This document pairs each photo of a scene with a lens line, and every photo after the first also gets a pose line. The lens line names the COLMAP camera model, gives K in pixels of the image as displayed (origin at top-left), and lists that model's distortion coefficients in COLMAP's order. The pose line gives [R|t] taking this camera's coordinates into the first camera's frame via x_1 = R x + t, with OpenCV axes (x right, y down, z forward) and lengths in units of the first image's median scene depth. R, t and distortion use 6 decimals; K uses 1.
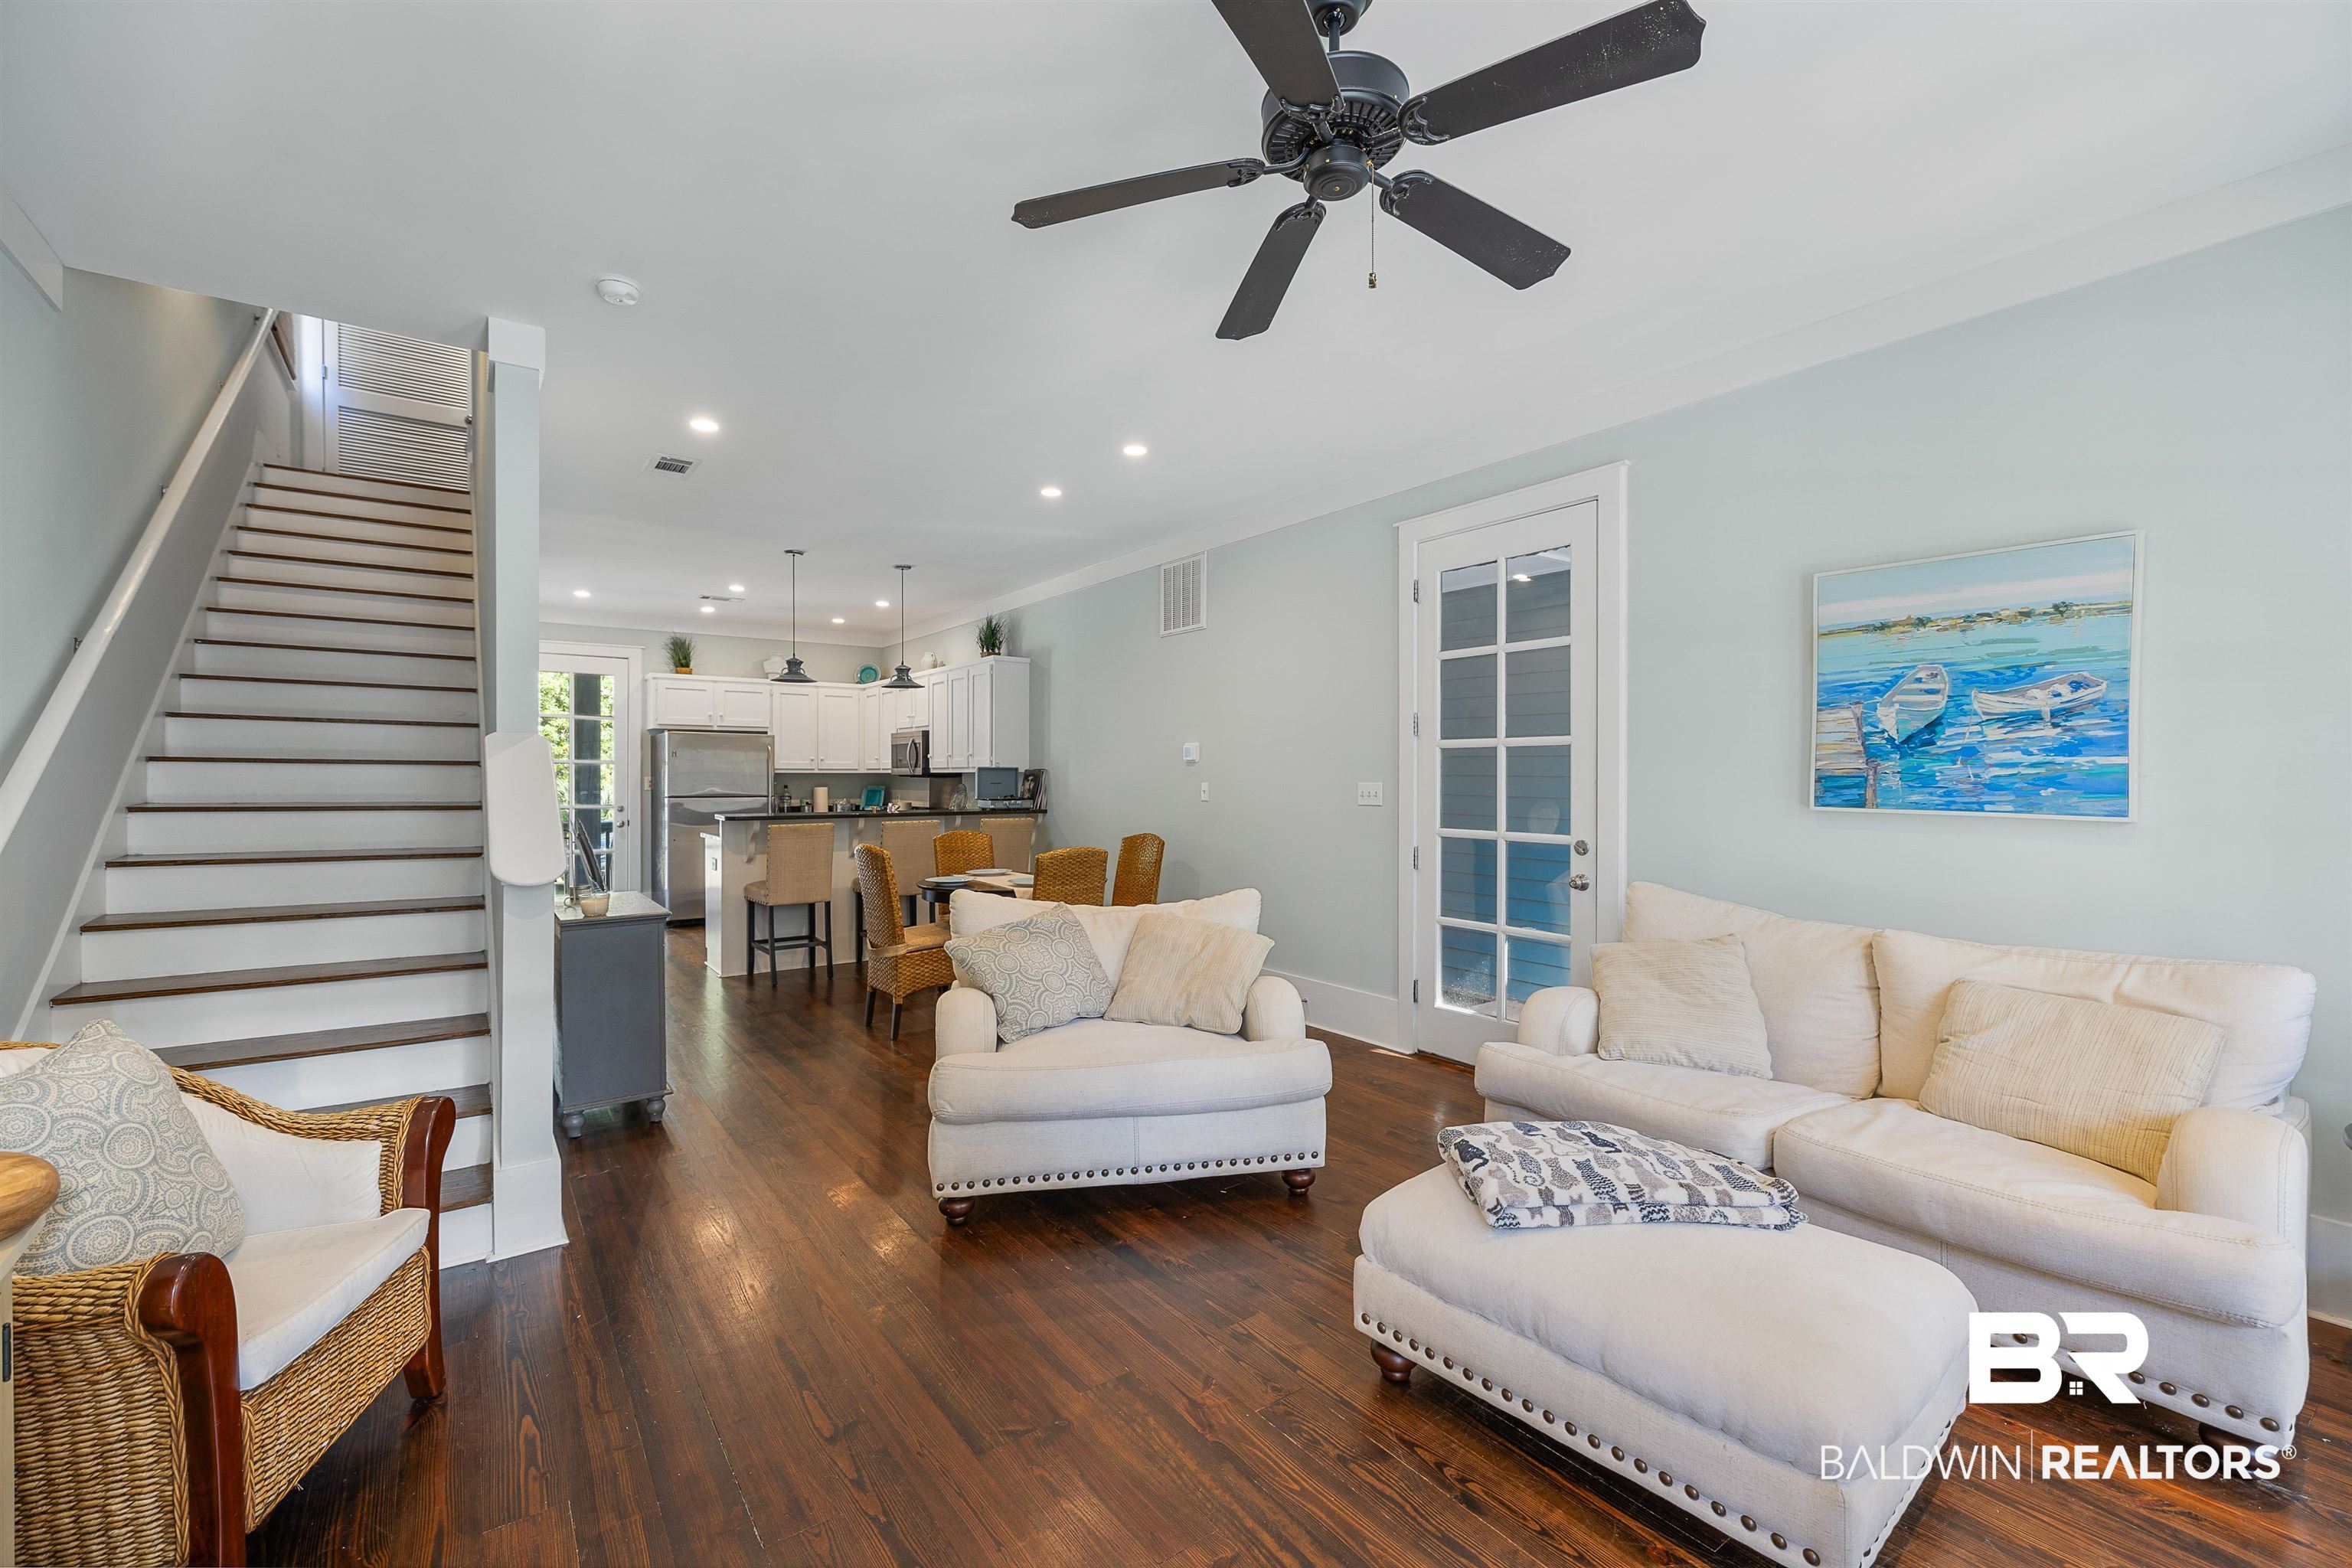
lens RADIAL K [[982.9, 0, 1178.5], [0, 982.9, 782.1], [0, 0, 1]] dist [0.003675, 0.000303]
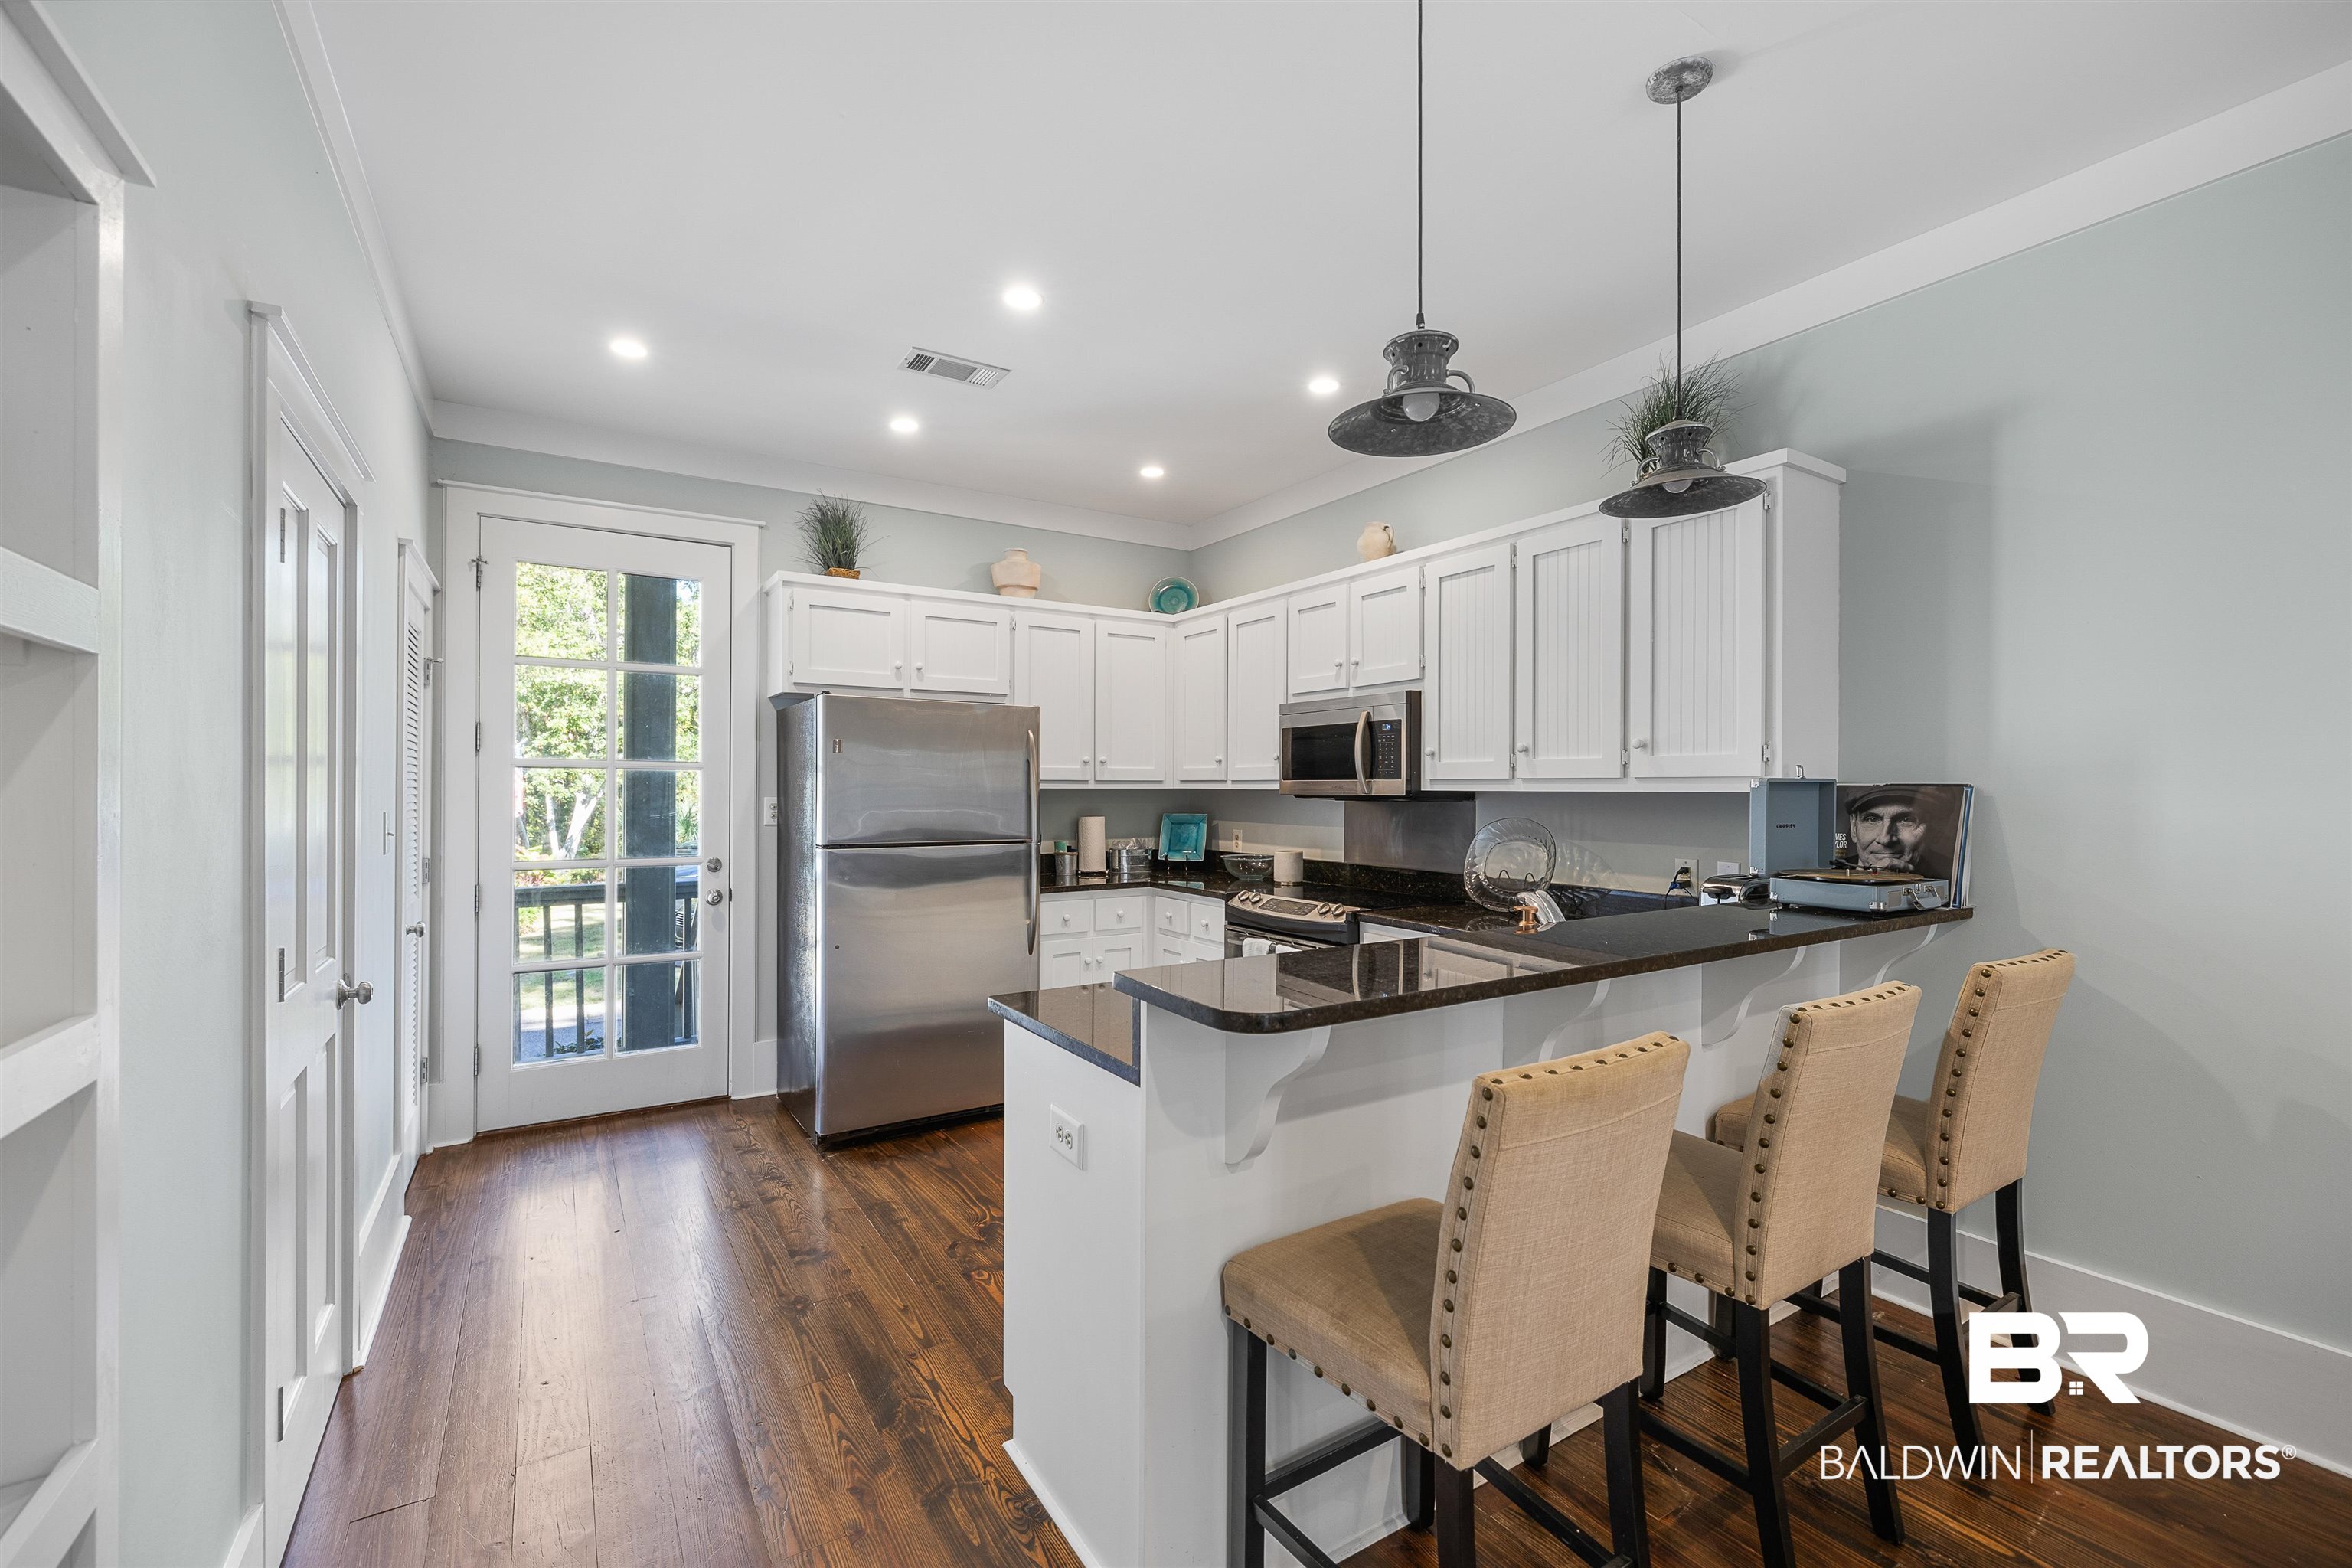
lens RADIAL K [[982.9, 0, 1166.8], [0, 982.9, 786.2], [0, 0, 1]] dist [0.003675, 0.000303]
pose [[0.997295, 0.002144, -0.073475, -0.432122], [-0.002611, 0.999977, -0.006261, -0.011160], [0.073459, 0.006436, 0.997277, 0.745414]]
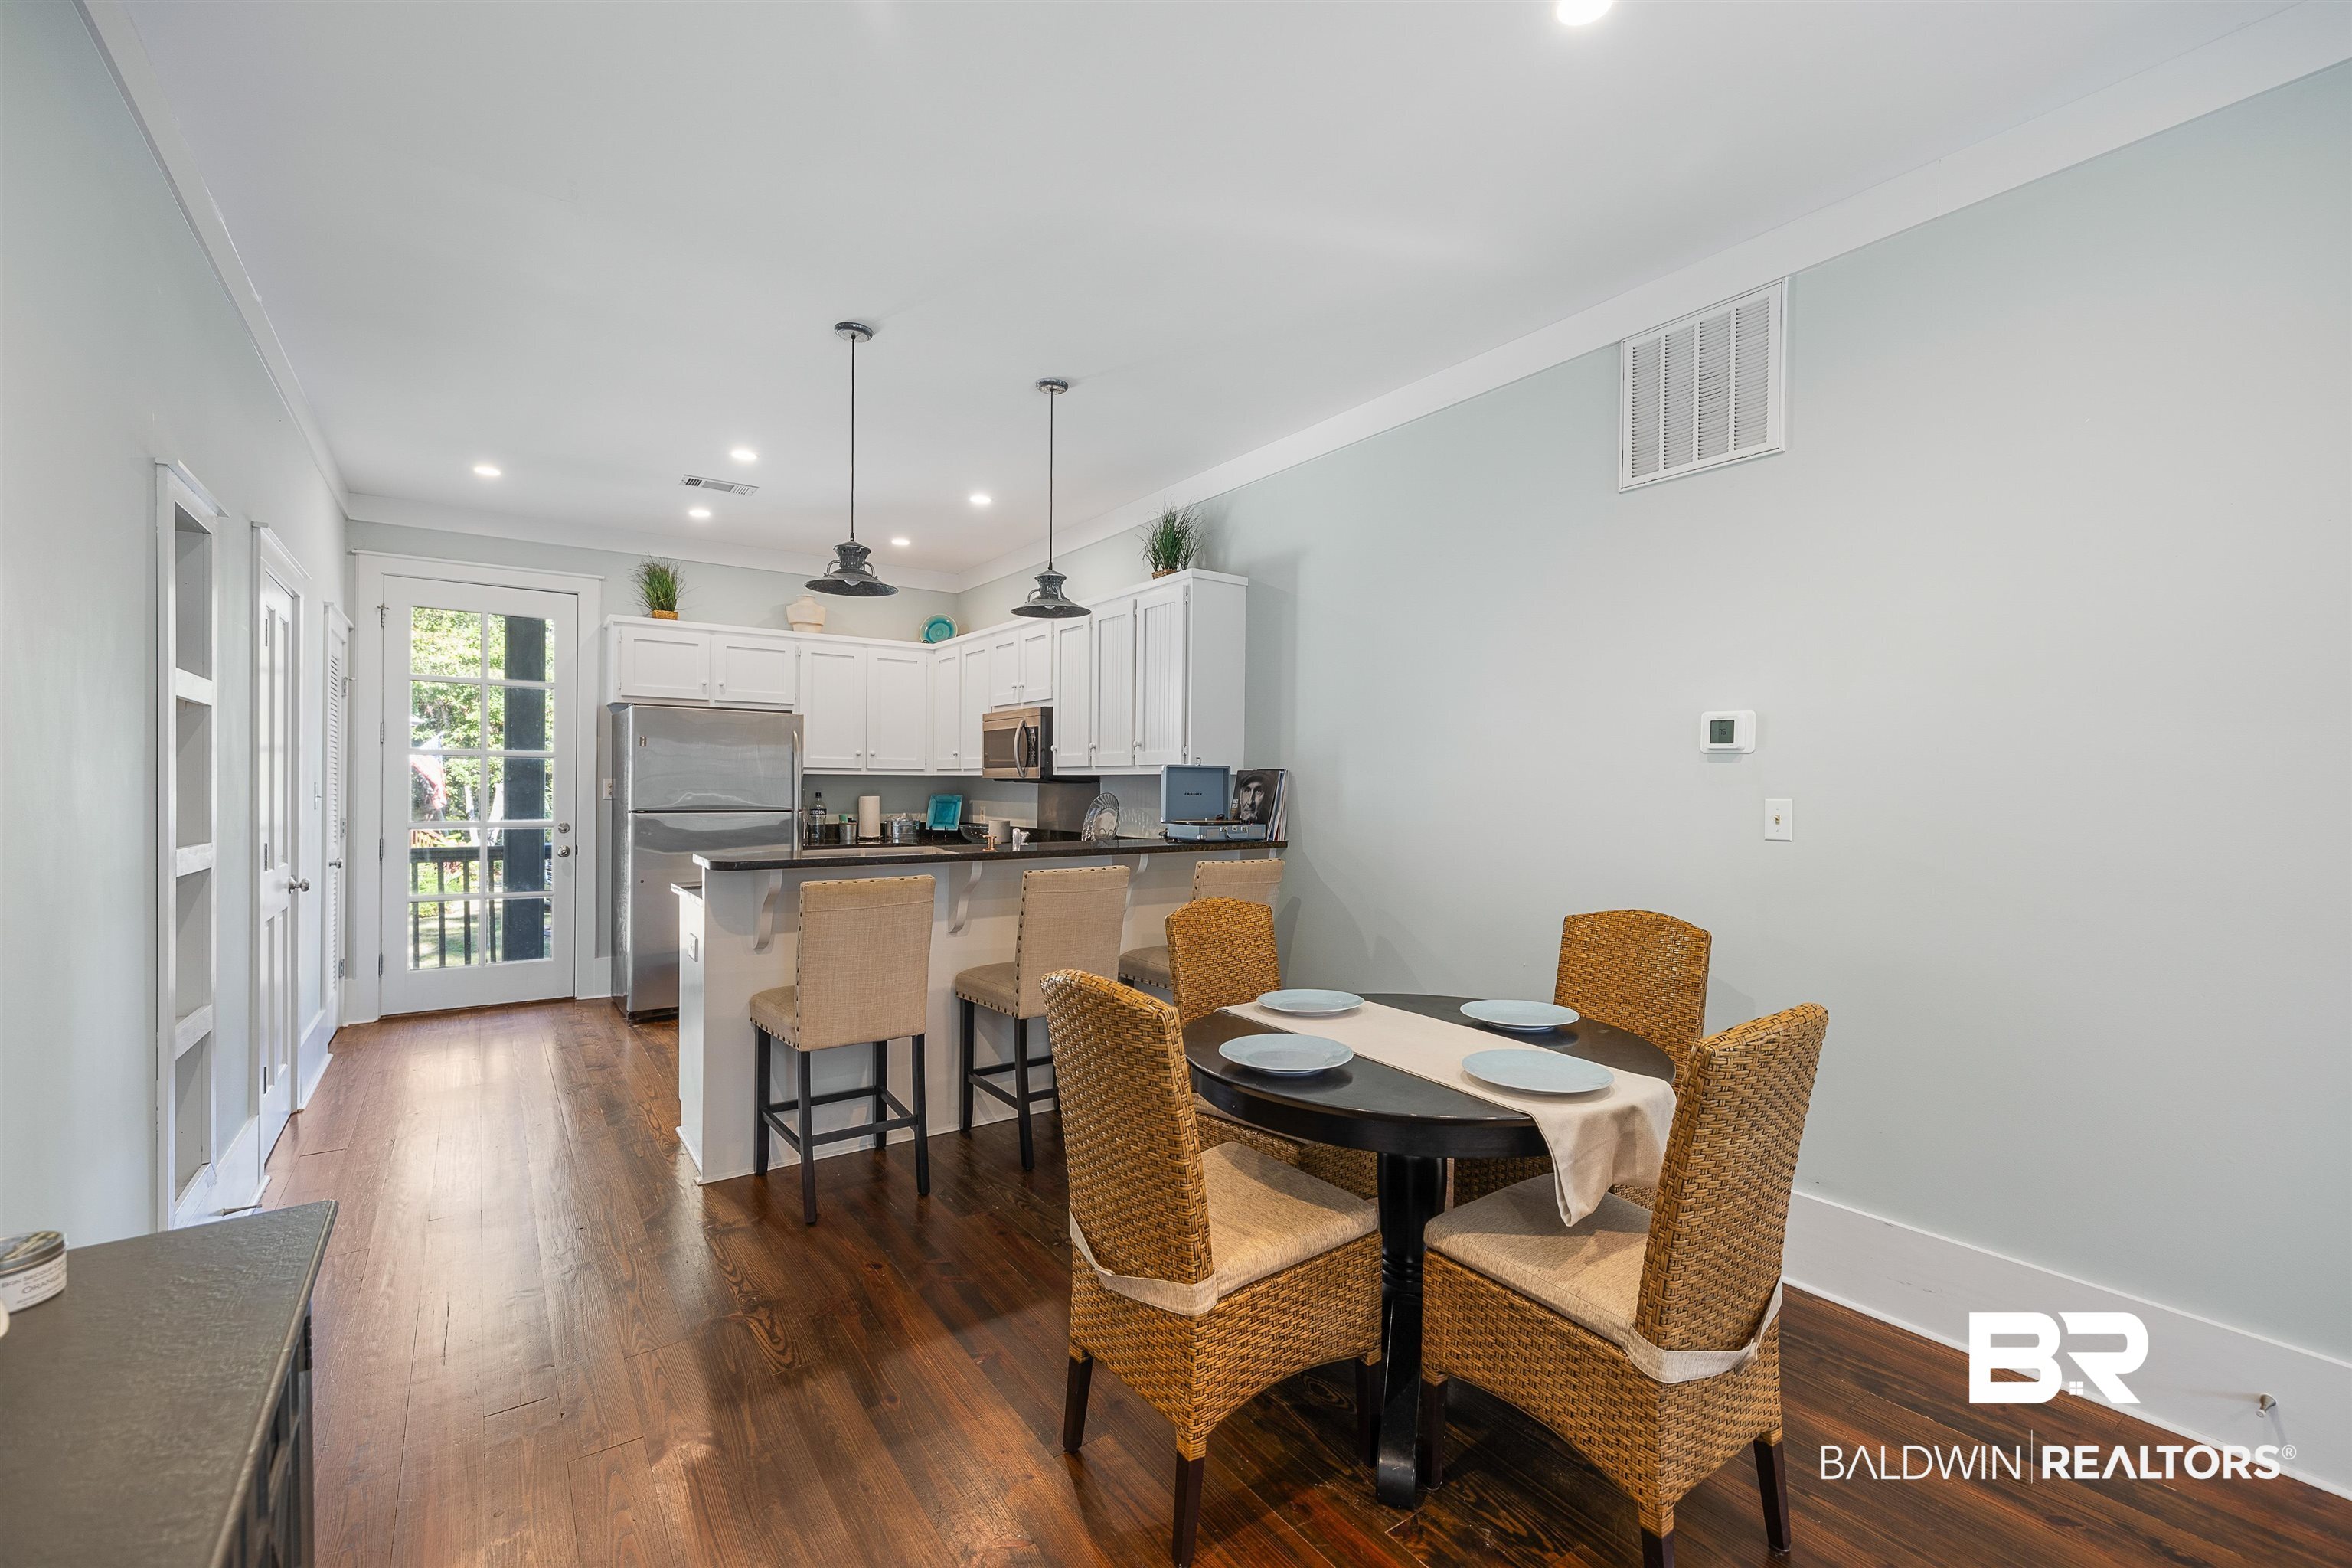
lens RADIAL K [[982.9, 0, 1172.6], [0, 982.9, 786.4], [0, 0, 1]] dist [0.003675, 0.000303]
pose [[0.999788, 0.007280, -0.019281, -0.215778], [-0.007333, 0.999970, -0.002656, -0.001680], [0.019261, 0.002797, 0.999811, 0.498869]]
